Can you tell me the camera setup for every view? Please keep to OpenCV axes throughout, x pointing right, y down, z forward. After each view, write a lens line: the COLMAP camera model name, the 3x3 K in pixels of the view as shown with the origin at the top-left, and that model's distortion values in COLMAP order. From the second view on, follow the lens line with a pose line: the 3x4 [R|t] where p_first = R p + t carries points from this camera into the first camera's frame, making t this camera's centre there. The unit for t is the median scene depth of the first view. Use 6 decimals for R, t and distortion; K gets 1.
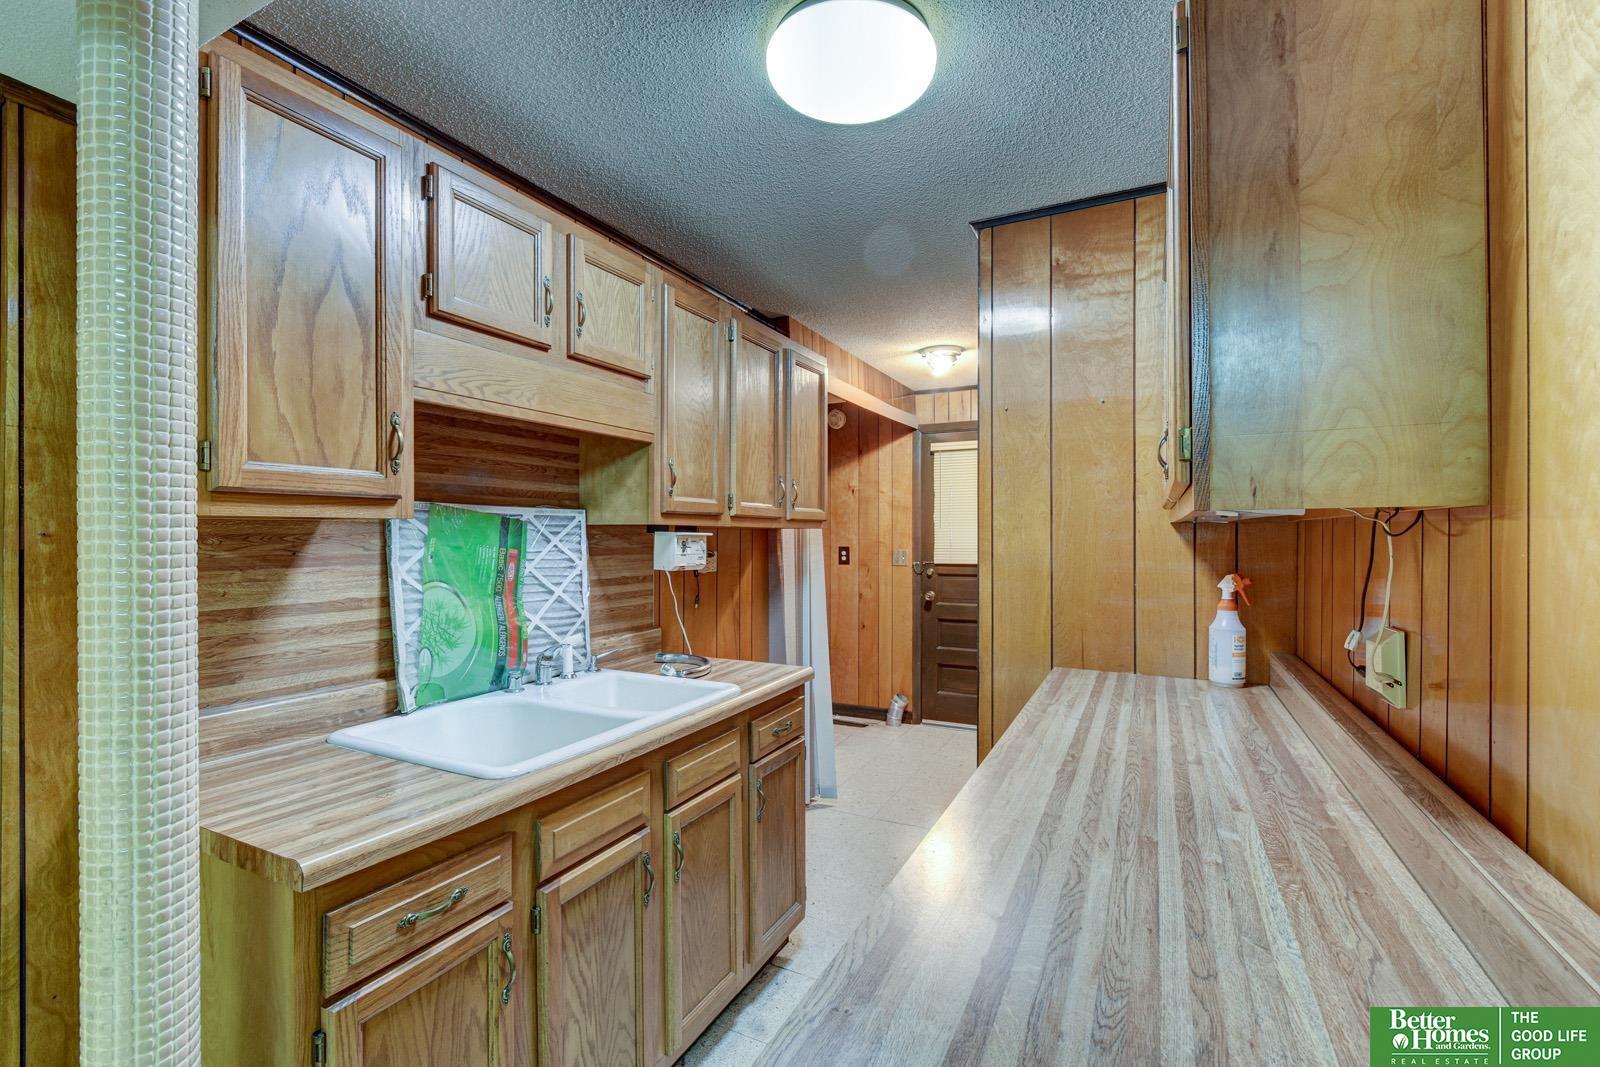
lens RADIAL K [[719.1, 0, 795.8], [0, 719.1, 534.6], [0, 0, 1]] dist [-0.015190, -0.000963]
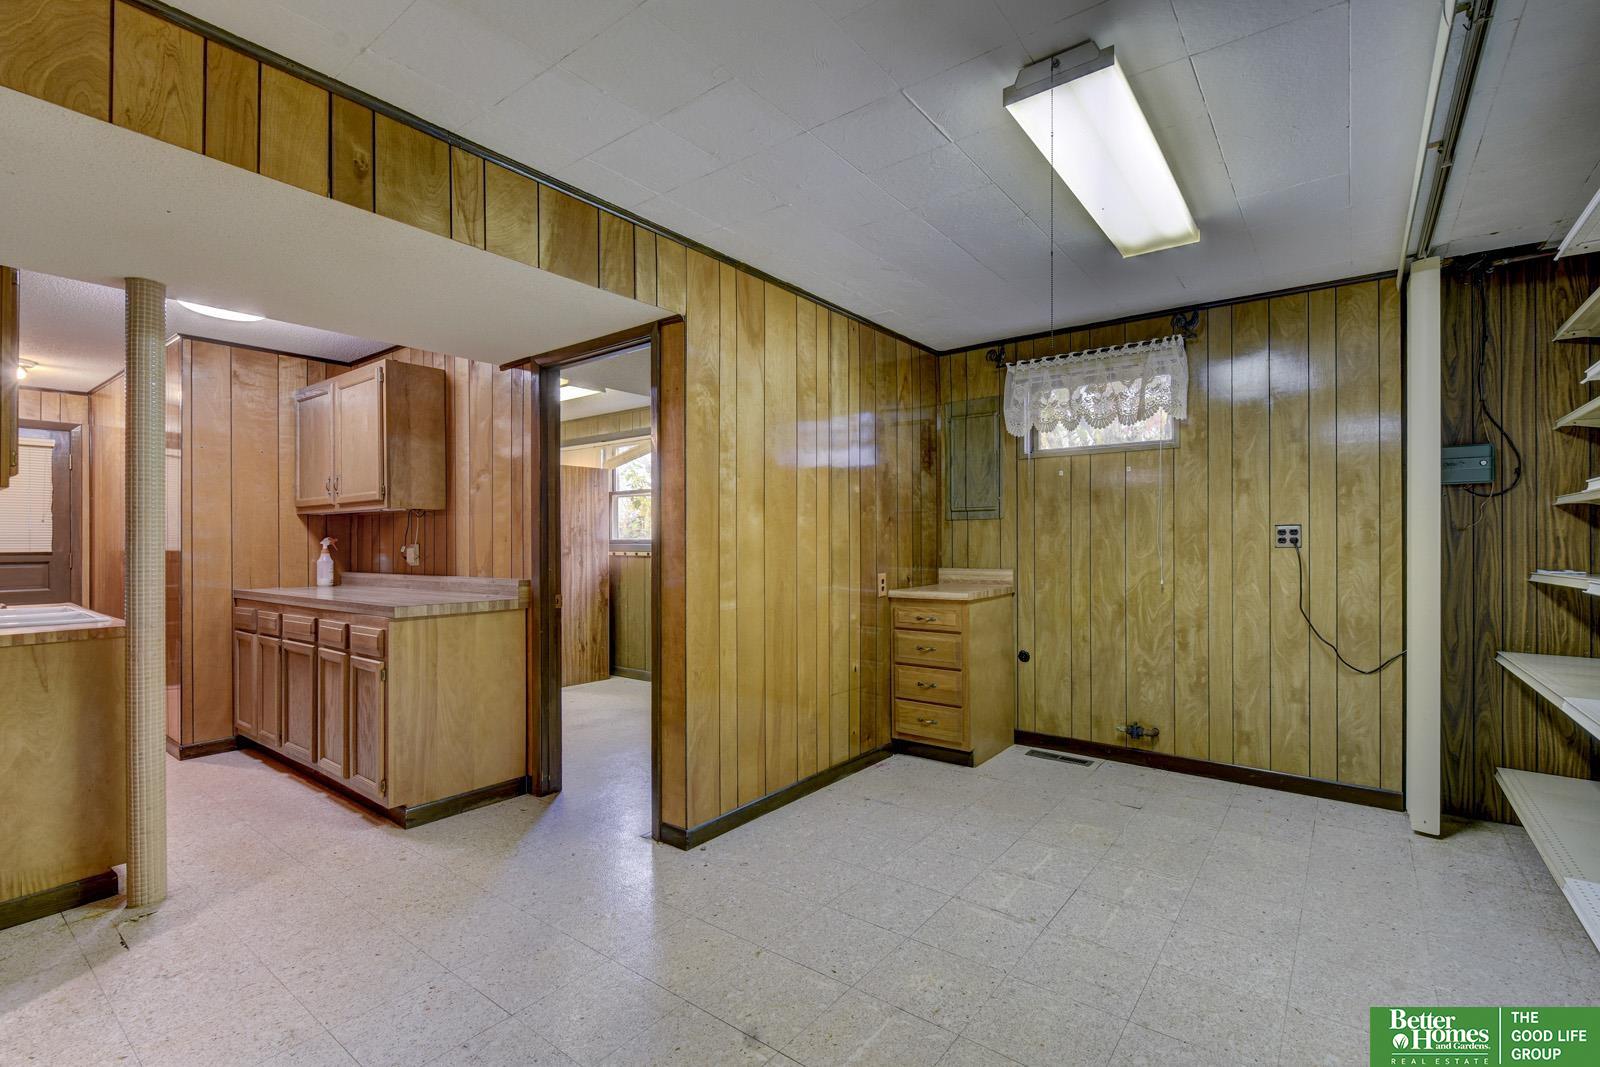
lens RADIAL K [[719.1, 0, 795.7], [0, 719.1, 539.5], [0, 0, 1]] dist [-0.015190, -0.000963]
pose [[0.193861, 0.003864, 0.981021, -1.203725], [0.003579, 0.999983, -0.004646, 0.069390], [-0.981022, 0.004412, 0.193844, -0.815772]]
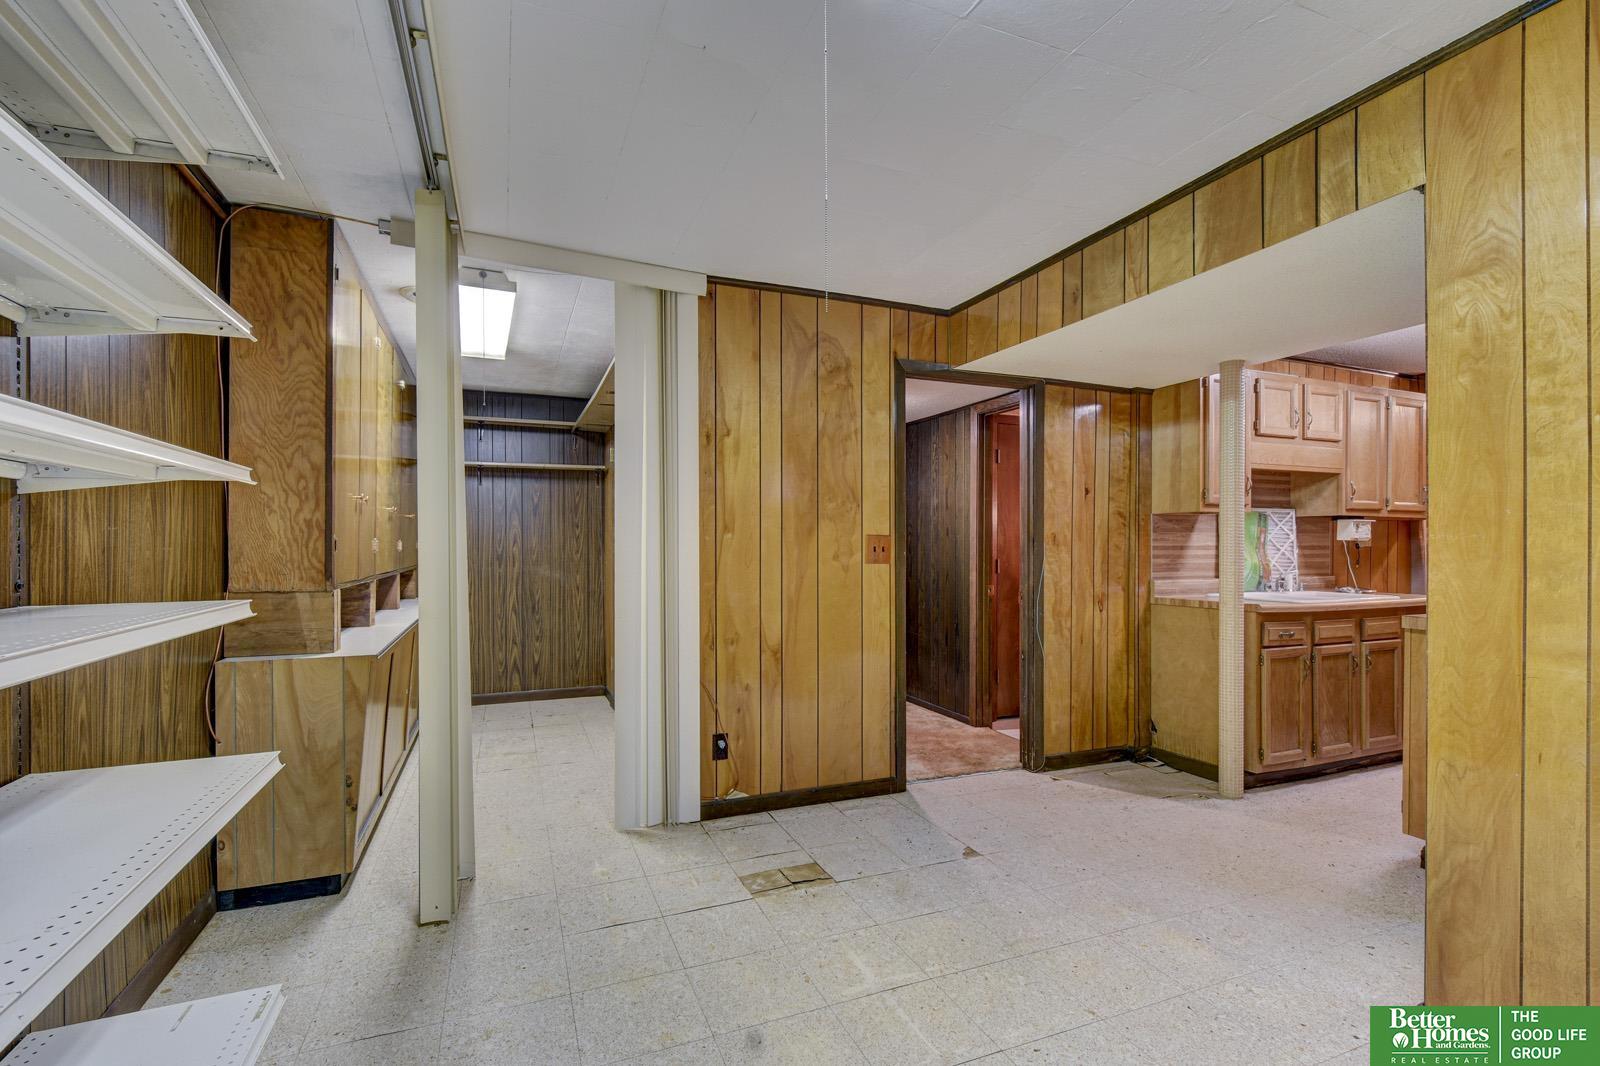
lens RADIAL K [[719.1, 0, 792.0], [0, 719.1, 543.8], [0, 0, 1]] dist [-0.015190, -0.000963]
pose [[0.742969, 0.000954, -0.669325, -0.011894], [-0.001521, 0.999999, -0.000264, 0.065852], [0.669324, 0.001214, 0.742970, -1.421411]]
